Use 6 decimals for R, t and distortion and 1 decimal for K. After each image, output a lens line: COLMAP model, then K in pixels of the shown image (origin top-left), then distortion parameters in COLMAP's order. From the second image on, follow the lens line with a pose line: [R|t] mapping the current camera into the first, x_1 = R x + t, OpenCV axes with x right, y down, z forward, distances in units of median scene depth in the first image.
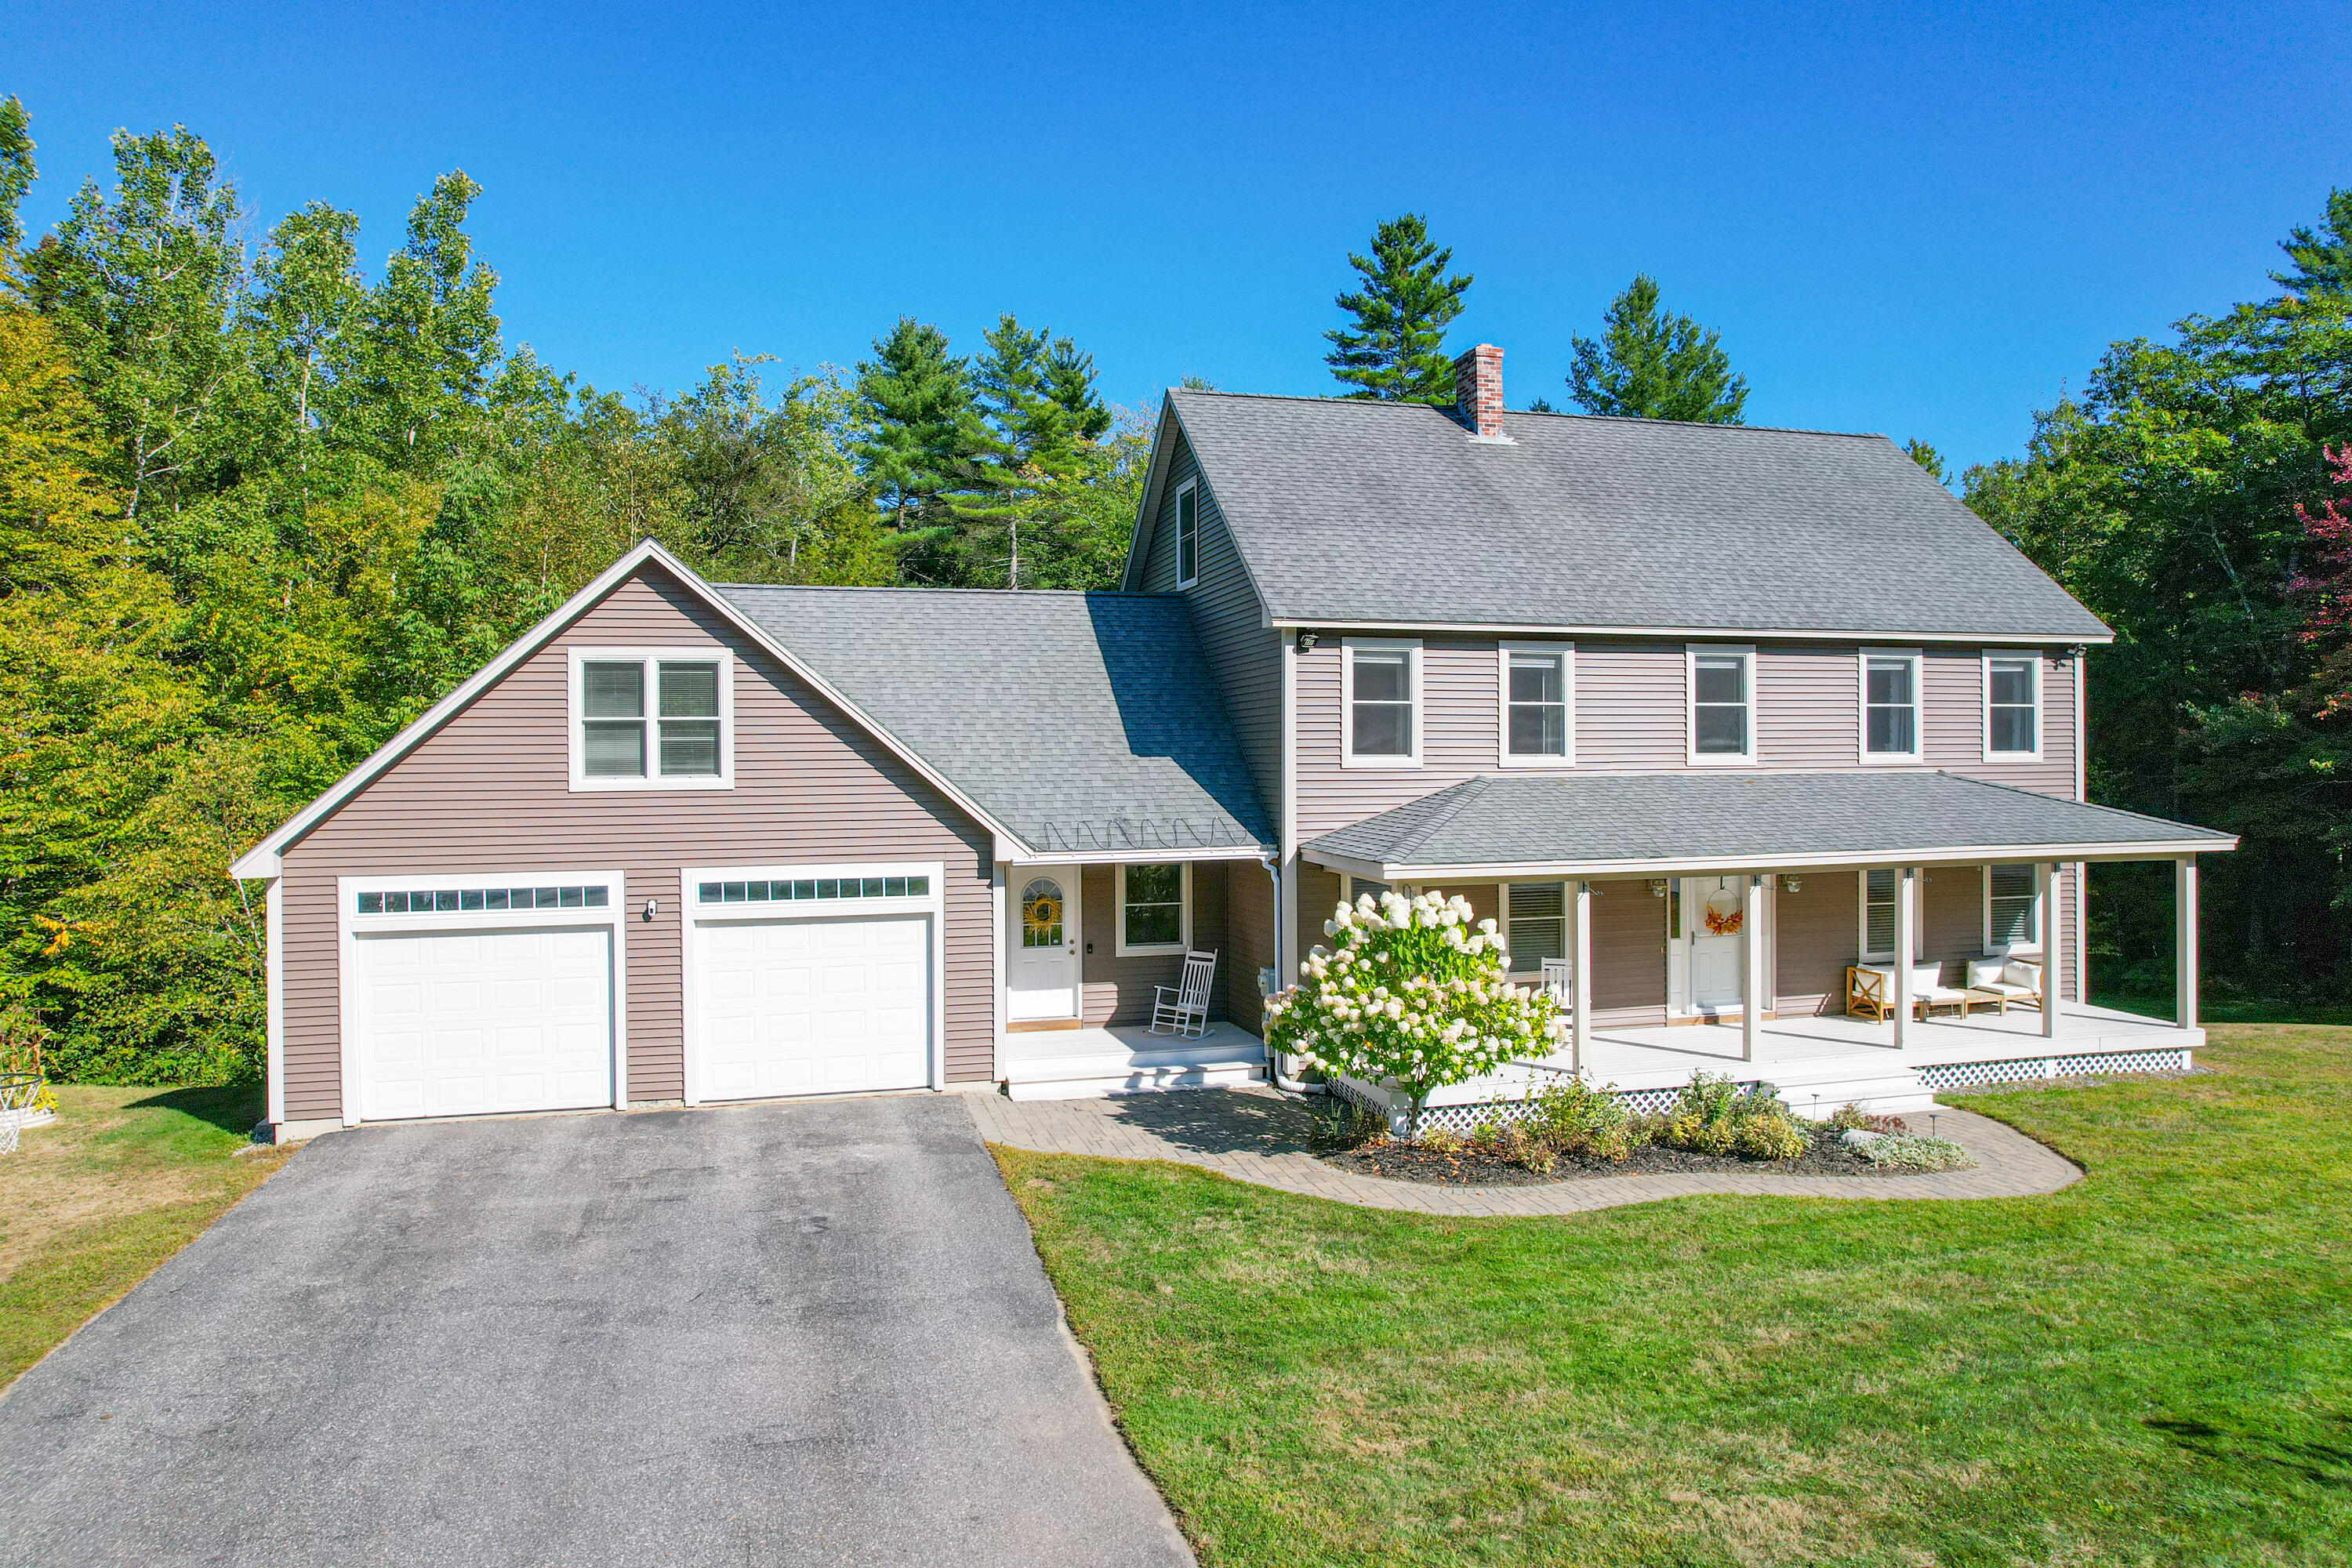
lens RADIAL K [[1422.5, 0, 1227.0], [0, 1422.5, 790.6], [0, 0, 1]] dist [-0.024041, 0.001293]
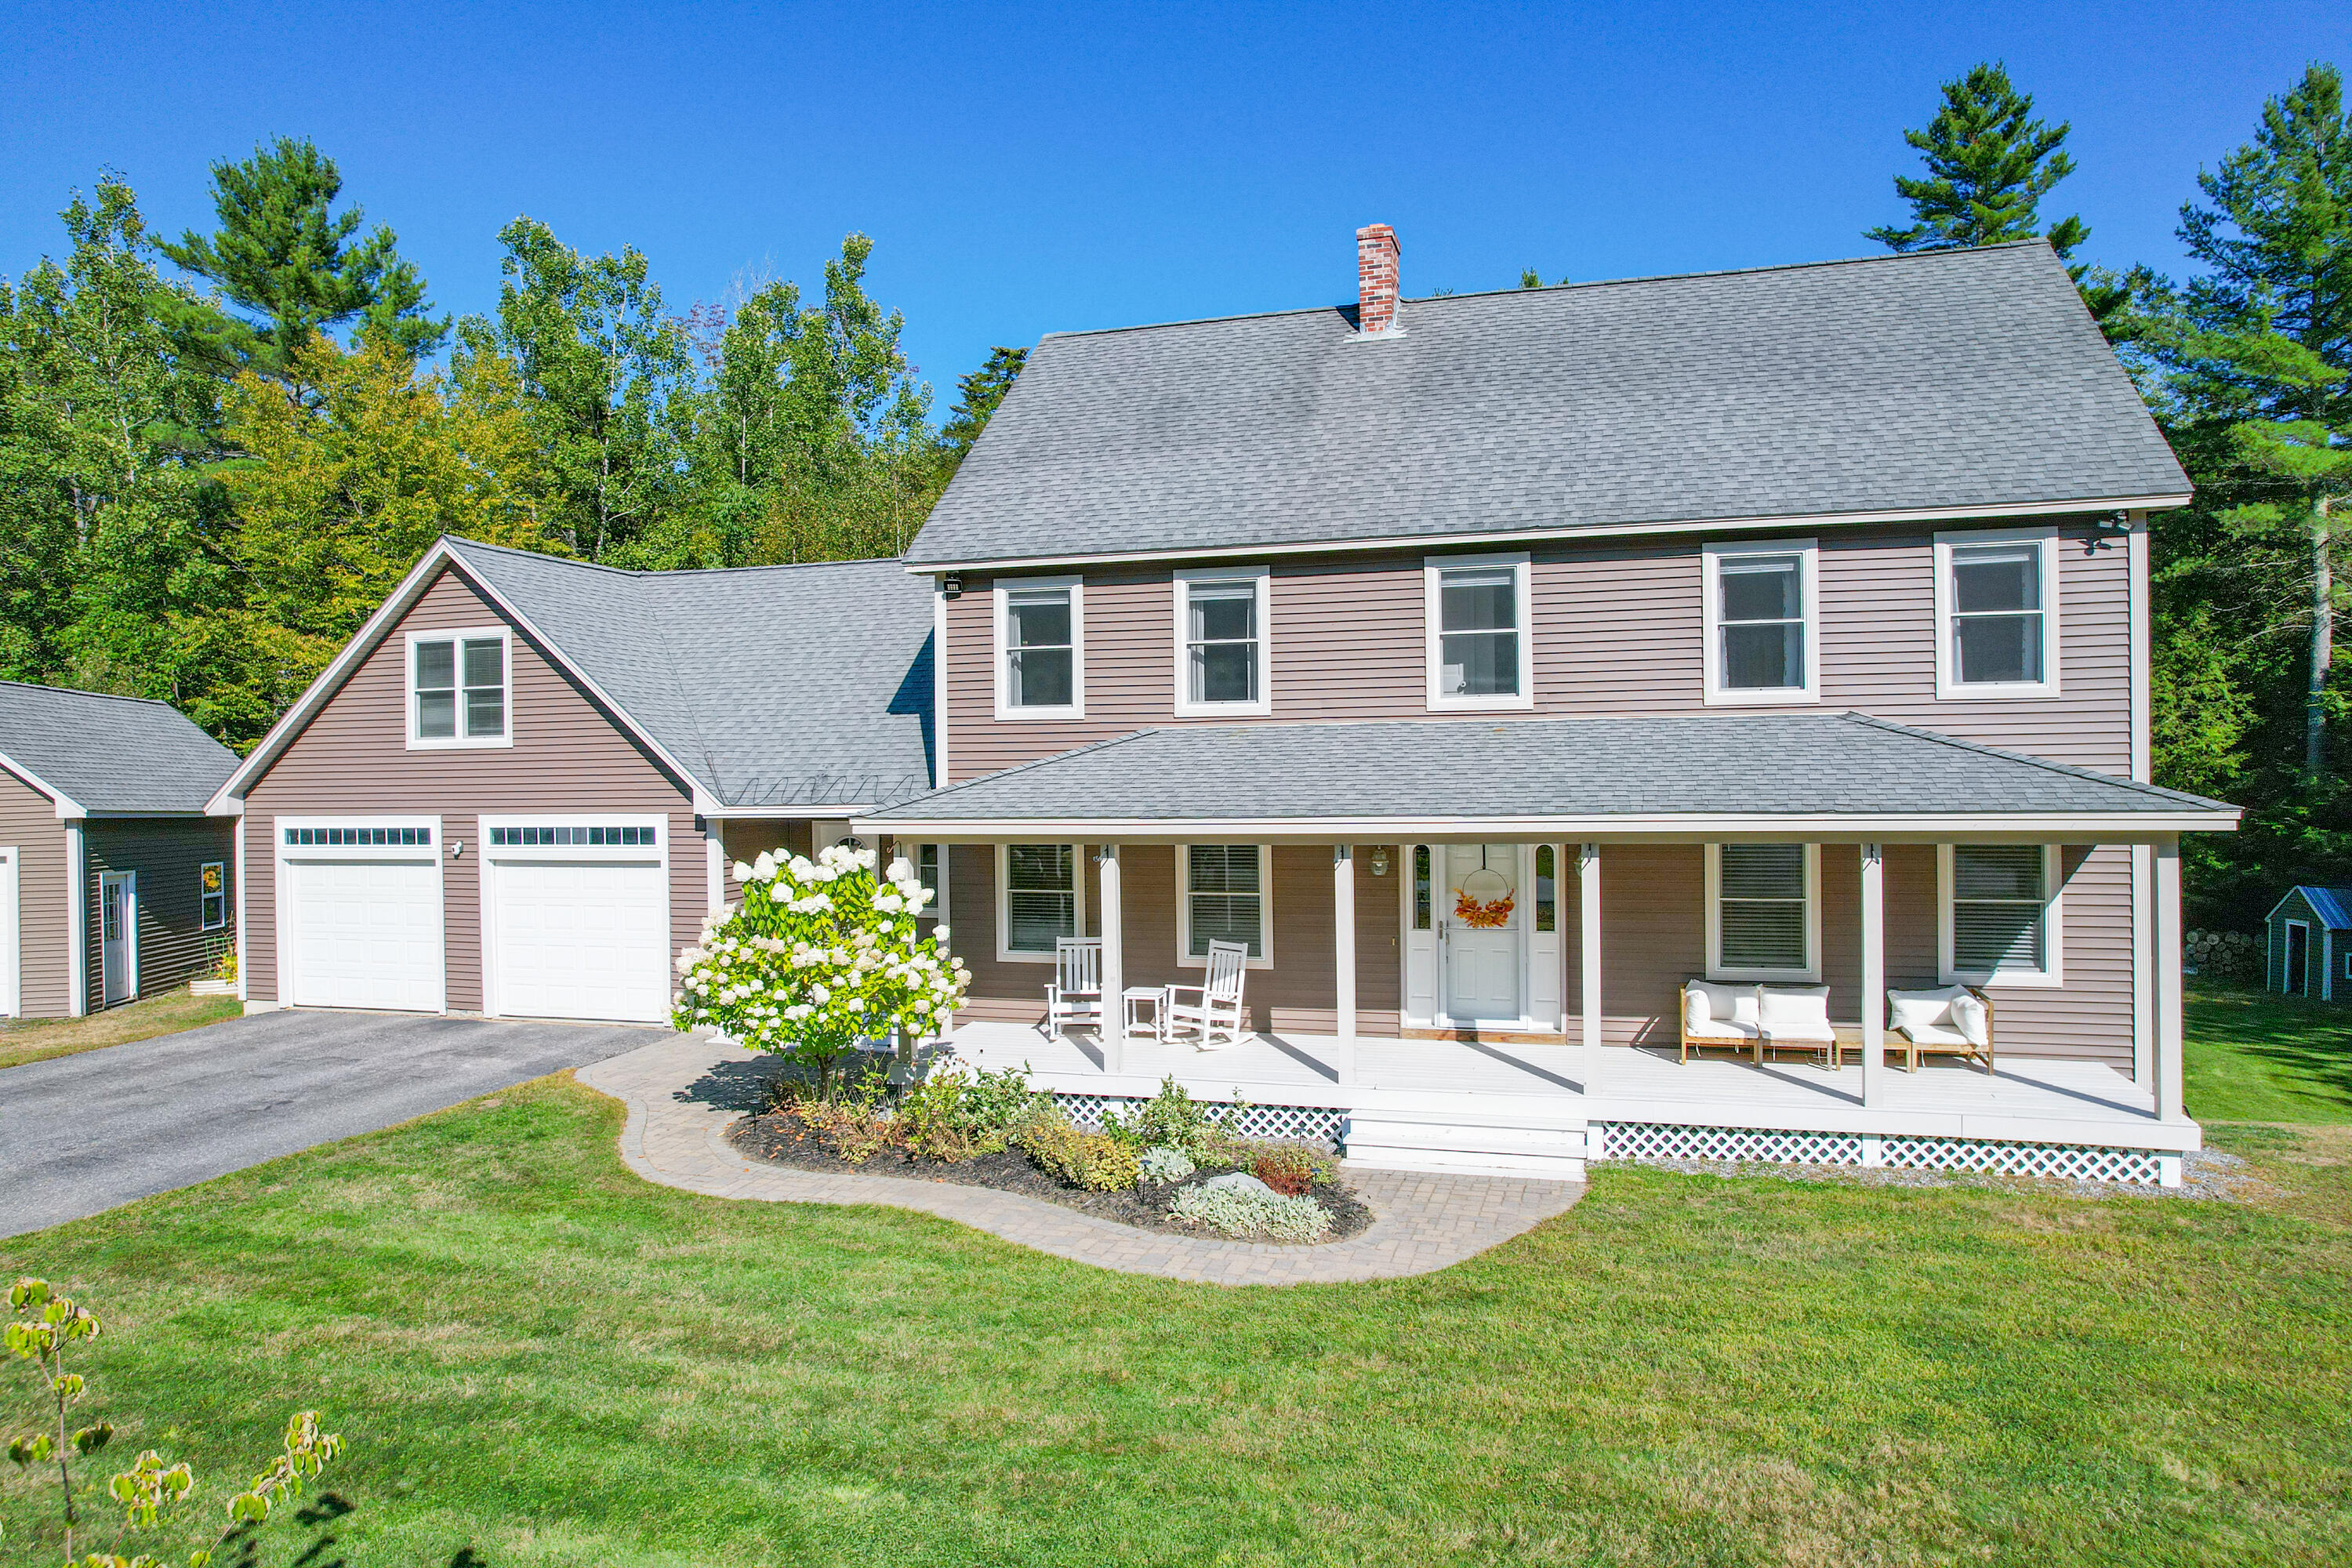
lens RADIAL K [[1616.5, 0, 1177.8], [0, 1616.5, 750.4], [0, 0, 1]] dist [-0.040058, 0.000041]
pose [[0.836726, -0.001292, -0.547621, 0.792526], [0.008241, 0.999914, 0.010232, -0.007375], [0.547560, -0.013074, 0.836664, 0.194044]]
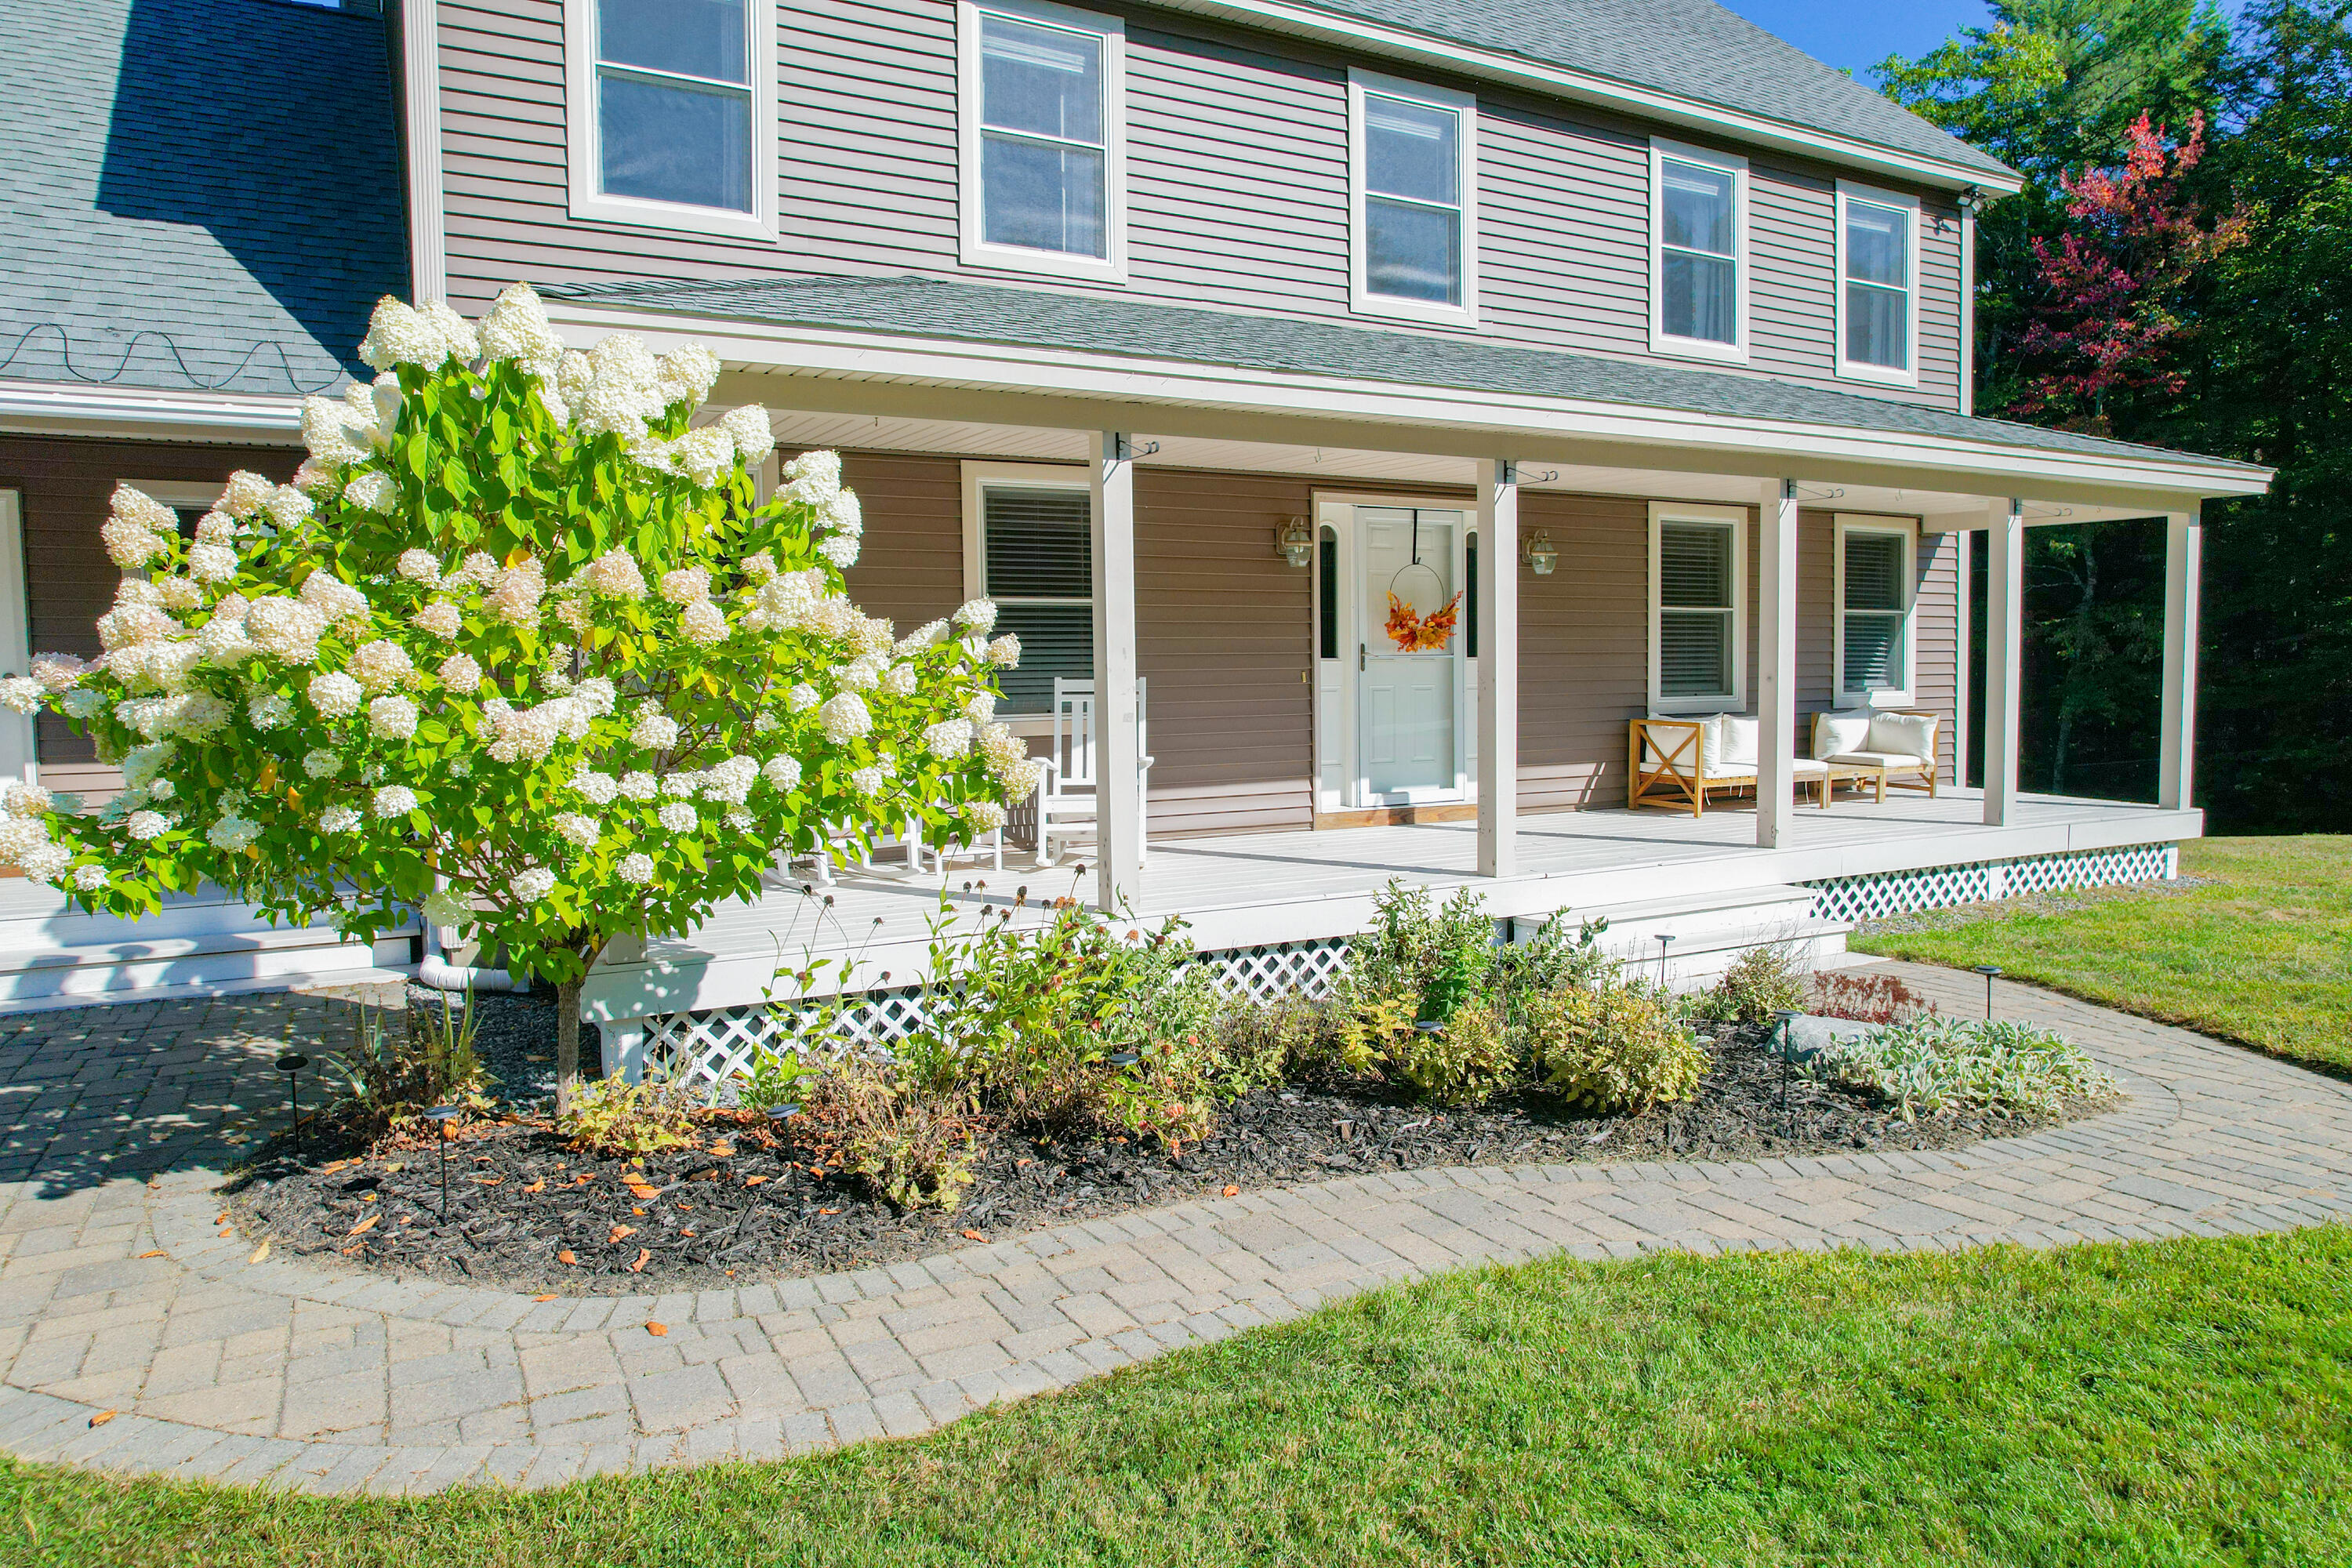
lens RADIAL K [[1497.4, 0, 1177.0], [0, 1497.4, 749.6], [0, 0, 1]] dist [-0.032302, -0.000632]
pose [[0.976628, -0.013766, 0.214498, 0.167408], [0.004312, 0.999001, 0.044481, 0.128326], [-0.214896, -0.042516, 0.975711, 0.554462]]
